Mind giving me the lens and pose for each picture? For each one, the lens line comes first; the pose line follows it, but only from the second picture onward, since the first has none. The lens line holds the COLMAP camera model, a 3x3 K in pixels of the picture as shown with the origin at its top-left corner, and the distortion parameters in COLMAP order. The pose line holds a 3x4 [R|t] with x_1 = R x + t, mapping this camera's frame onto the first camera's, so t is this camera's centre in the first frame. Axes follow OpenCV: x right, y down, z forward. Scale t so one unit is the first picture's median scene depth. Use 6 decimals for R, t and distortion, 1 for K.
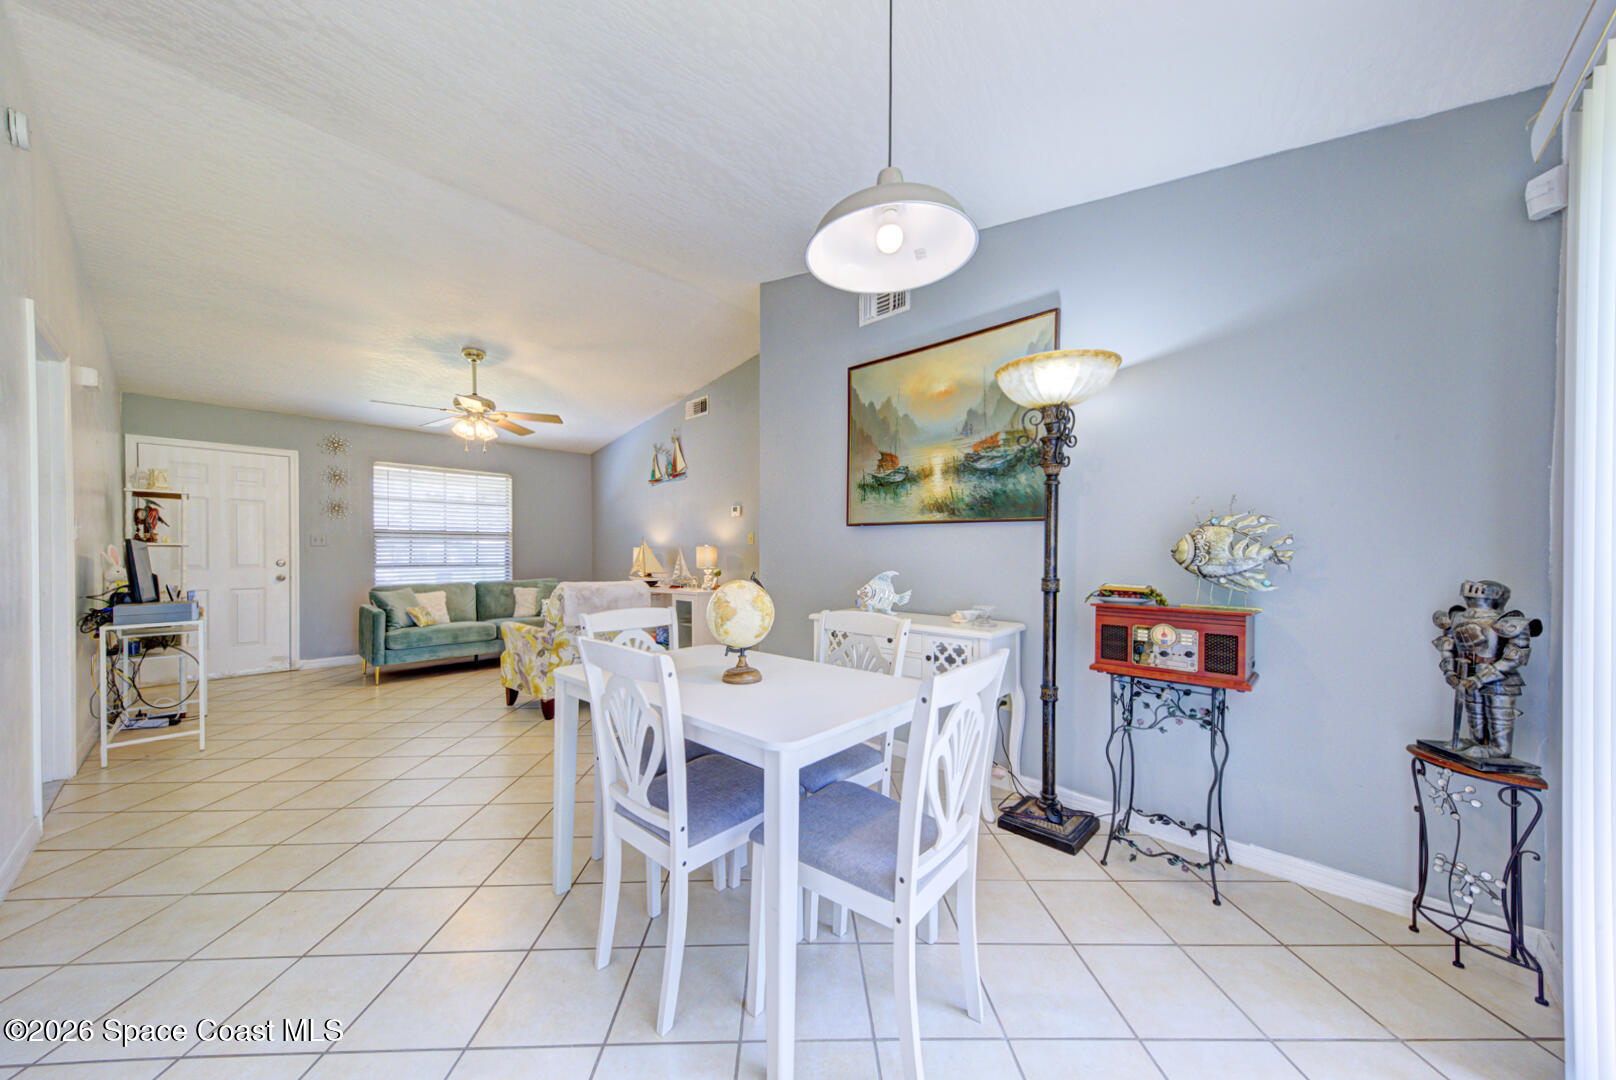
lens RADIAL K [[553.4, 0, 806.1], [0, 553.4, 555.2], [0, 0, 1]] dist [0.027291, -0.006592]
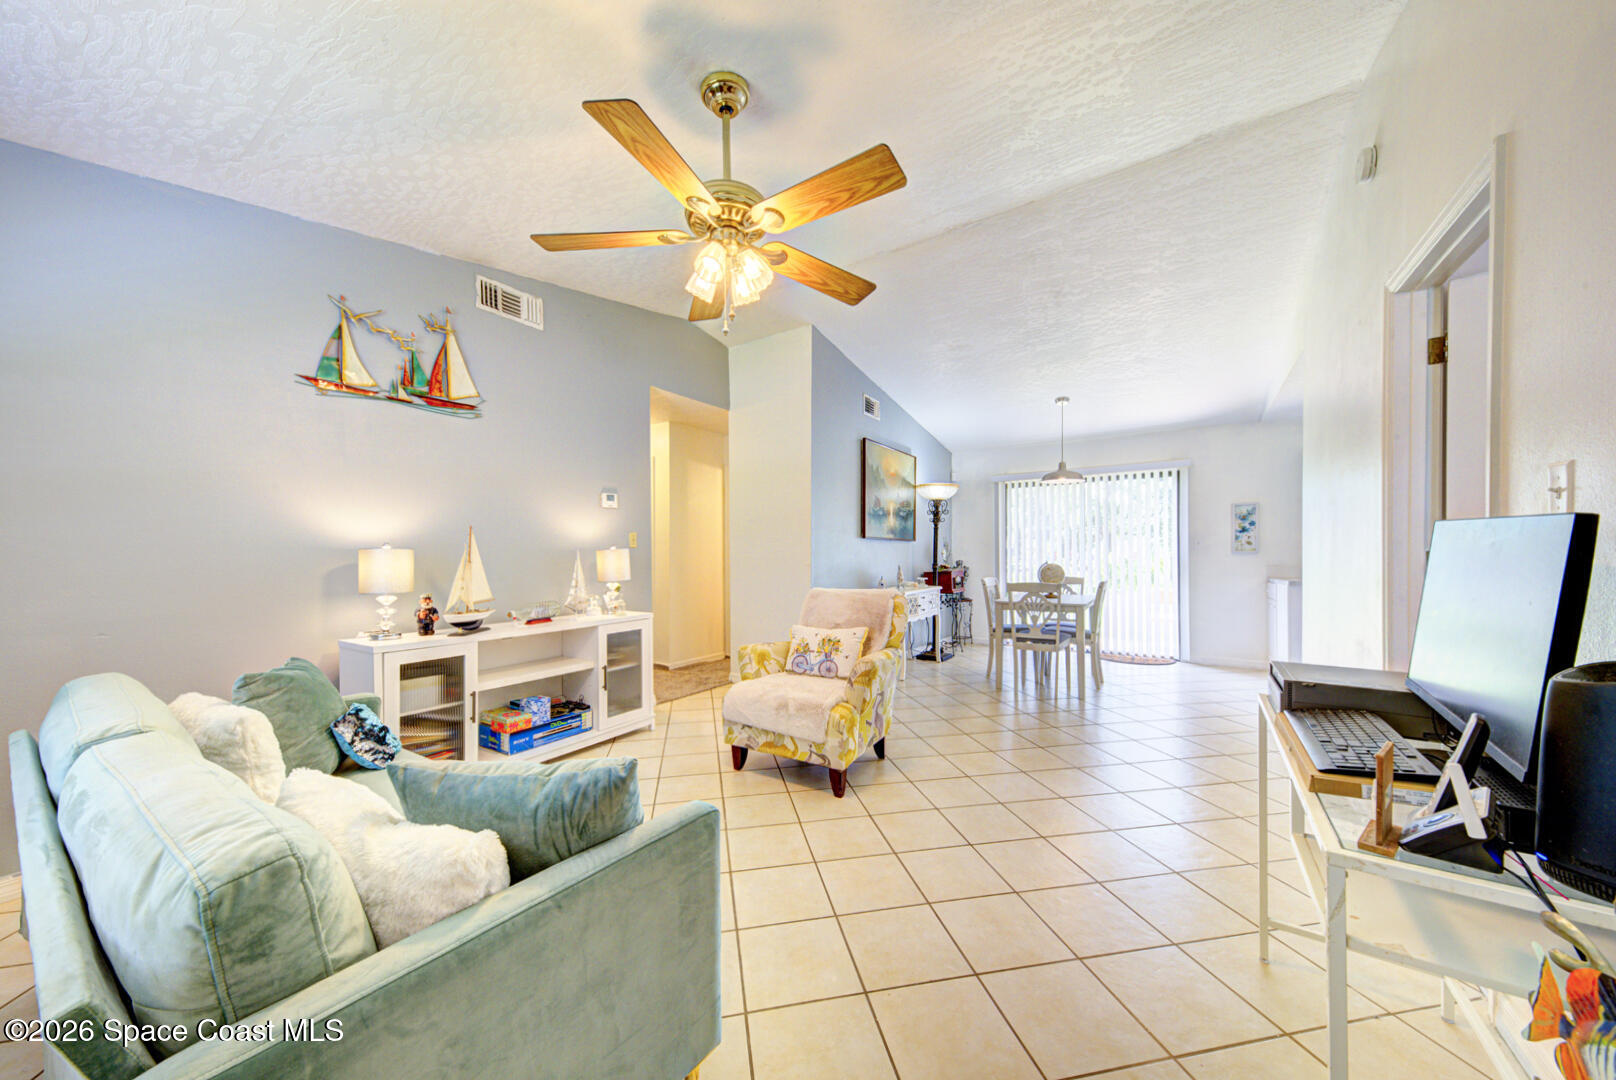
lens RADIAL K [[553.4, 0, 806.1], [0, 553.4, 555.2], [0, 0, 1]] dist [0.027291, -0.006592]
pose [[-0.168753, 0.000583, 0.985658, -1.106412], [0.014769, 0.999889, 0.001937, -0.007674], [-0.985548, 0.014884, -0.168743, 1.099194]]
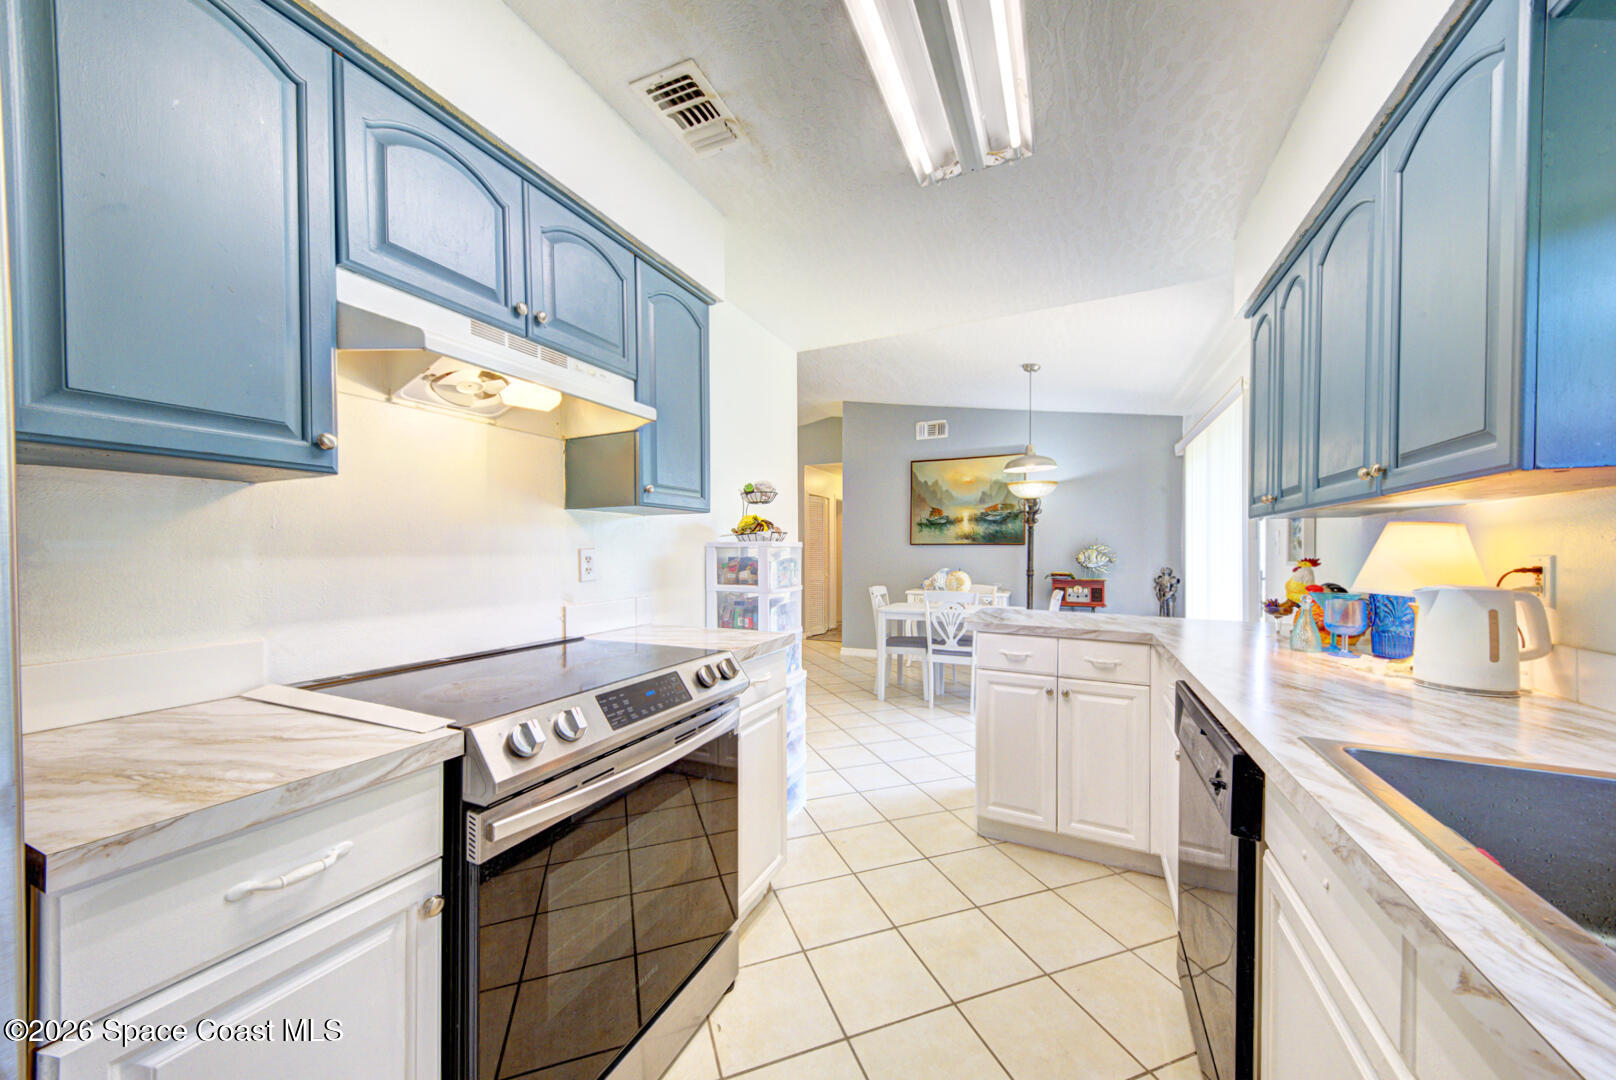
lens RADIAL K [[553.4, 0, 806.1], [0, 553.4, 555.2], [0, 0, 1]] dist [0.027291, -0.006592]
pose [[0.949562, -0.002729, 0.313567, -0.652178], [0.005619, 0.999950, -0.008314, -0.003663], [-0.313528, 0.009657, 0.949530, -0.513789]]
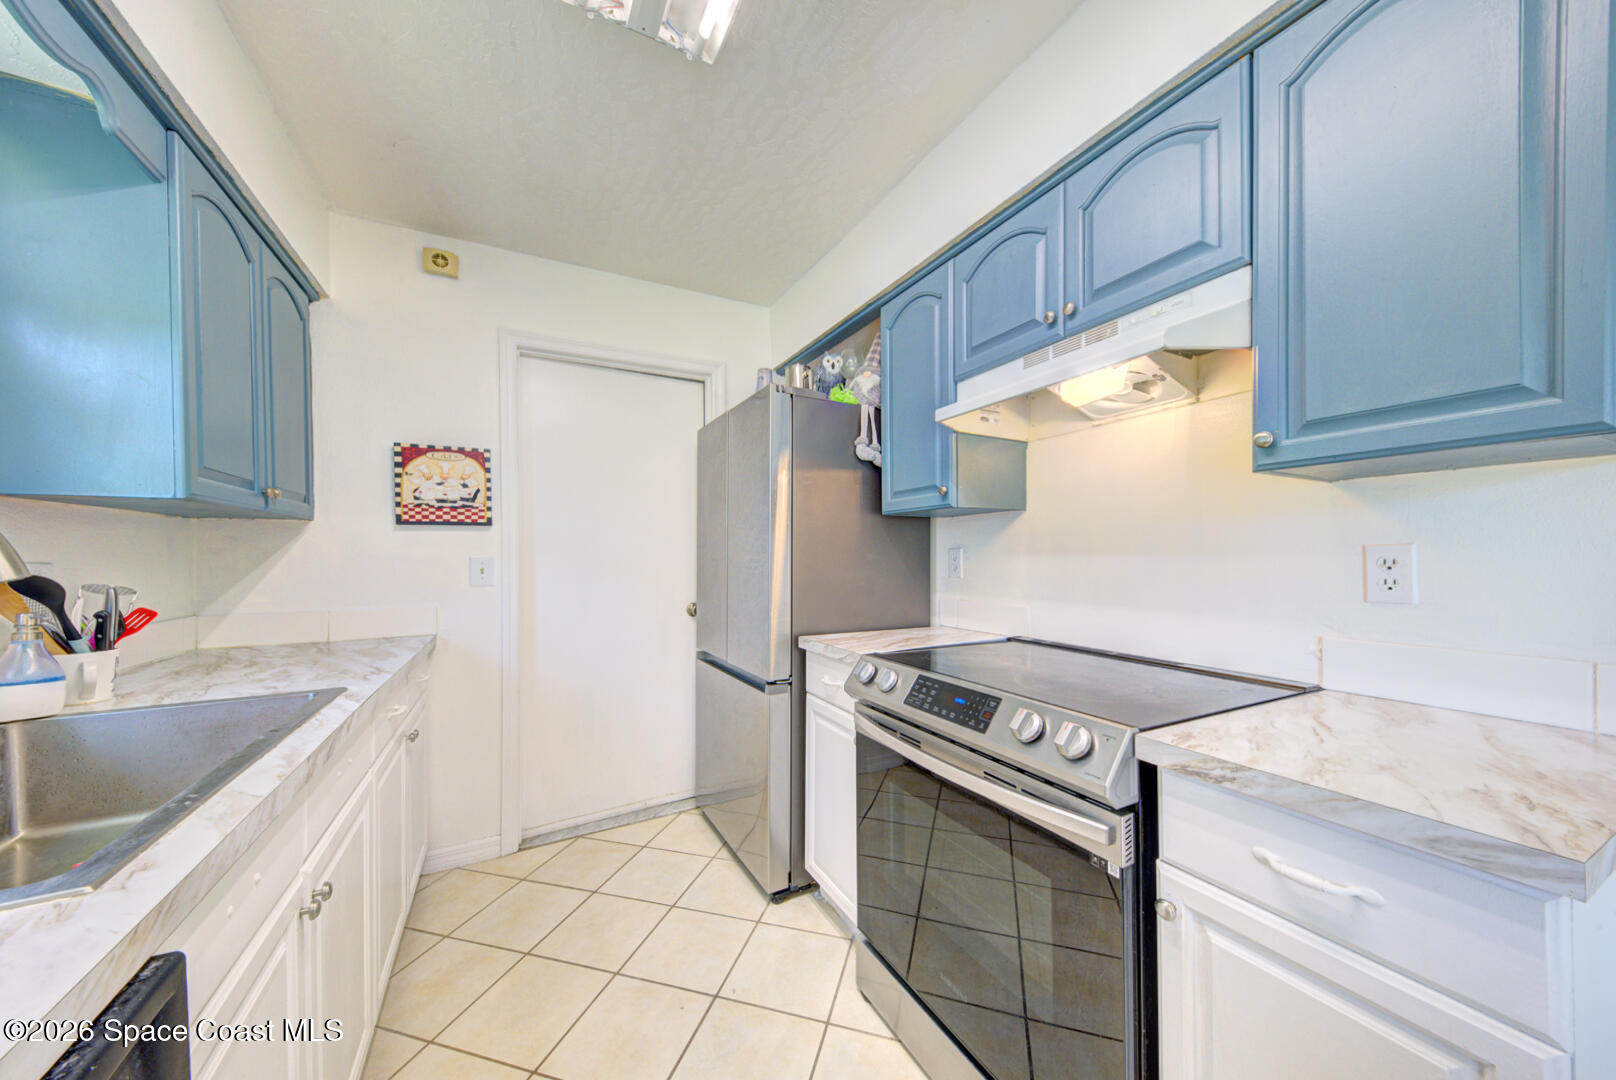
lens RADIAL K [[553.4, 0, 806.1], [0, 553.4, 555.2], [0, 0, 1]] dist [0.027291, -0.006592]
pose [[-0.318870, 0.007879, -0.947766, -0.355530], [-0.009070, 0.999894, 0.011364, -0.009453], [0.947755, 0.012220, -0.318765, -0.200408]]
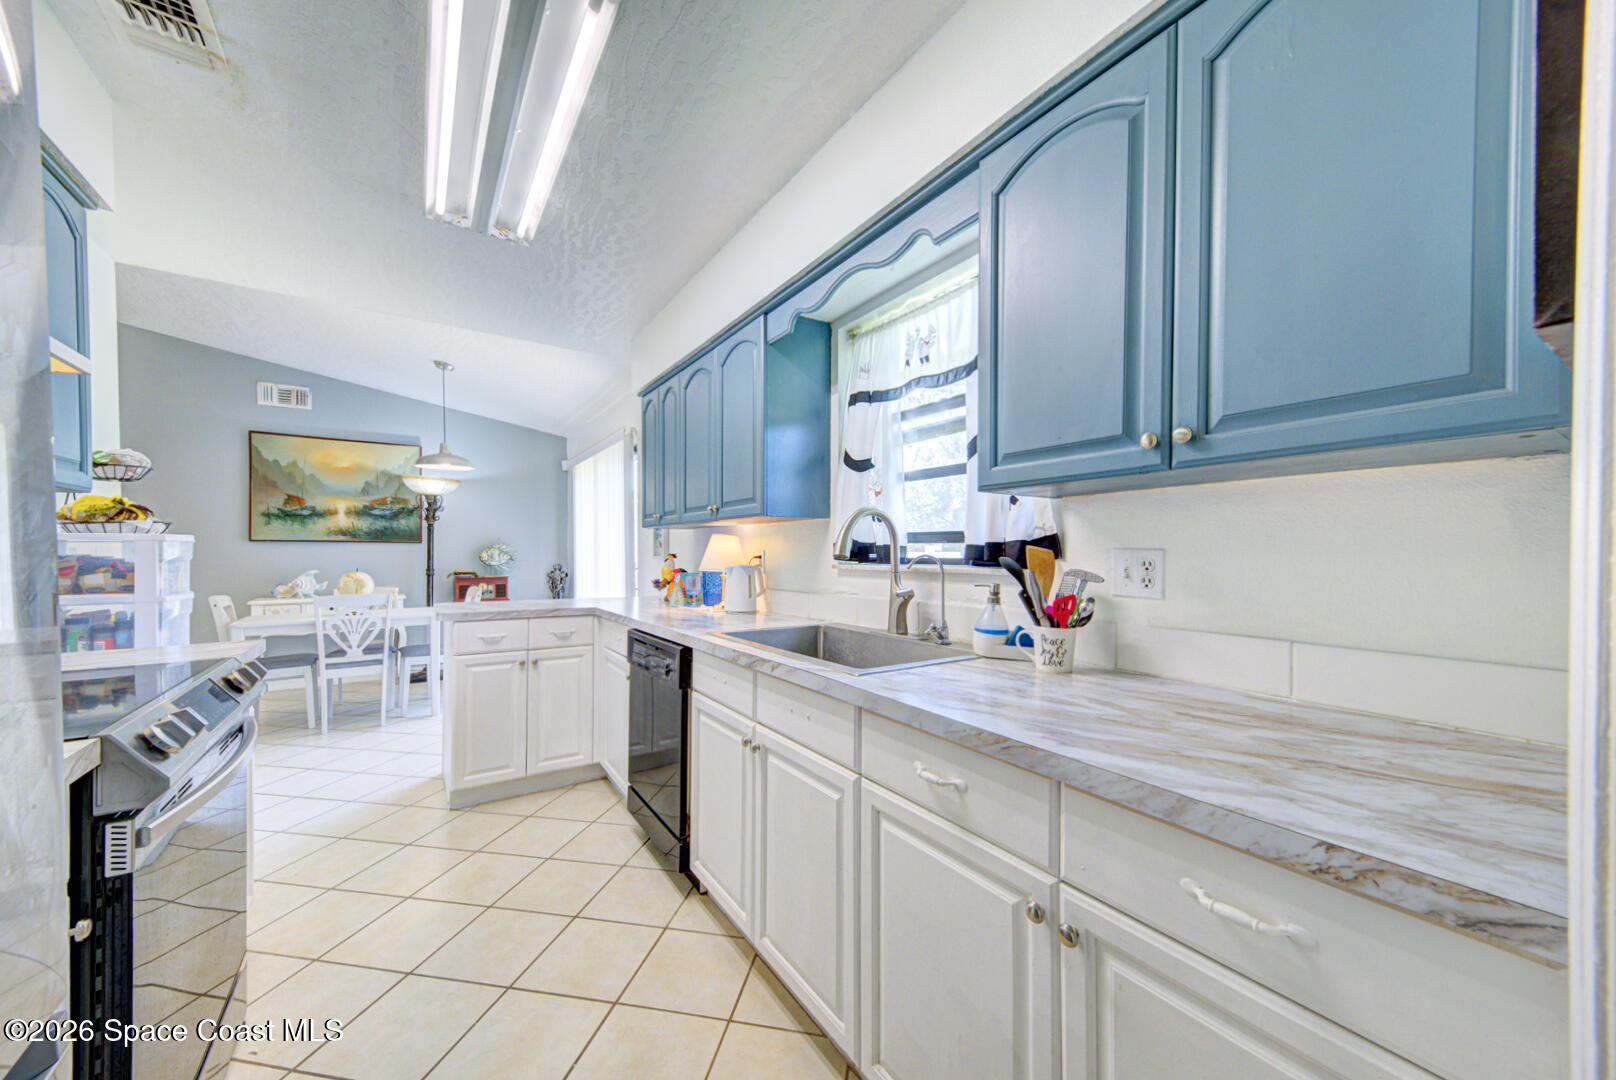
lens RADIAL K [[571.5, 0, 824.7], [0, 571.5, 556.9], [0, 0, 1]] dist [0.000866, -0.000027]
pose [[0.184651, -0.009832, 0.982755, -0.839730], [0.015815, 0.999850, 0.007032, -0.000012], [-0.982677, 0.014244, 0.184779, -0.550391]]
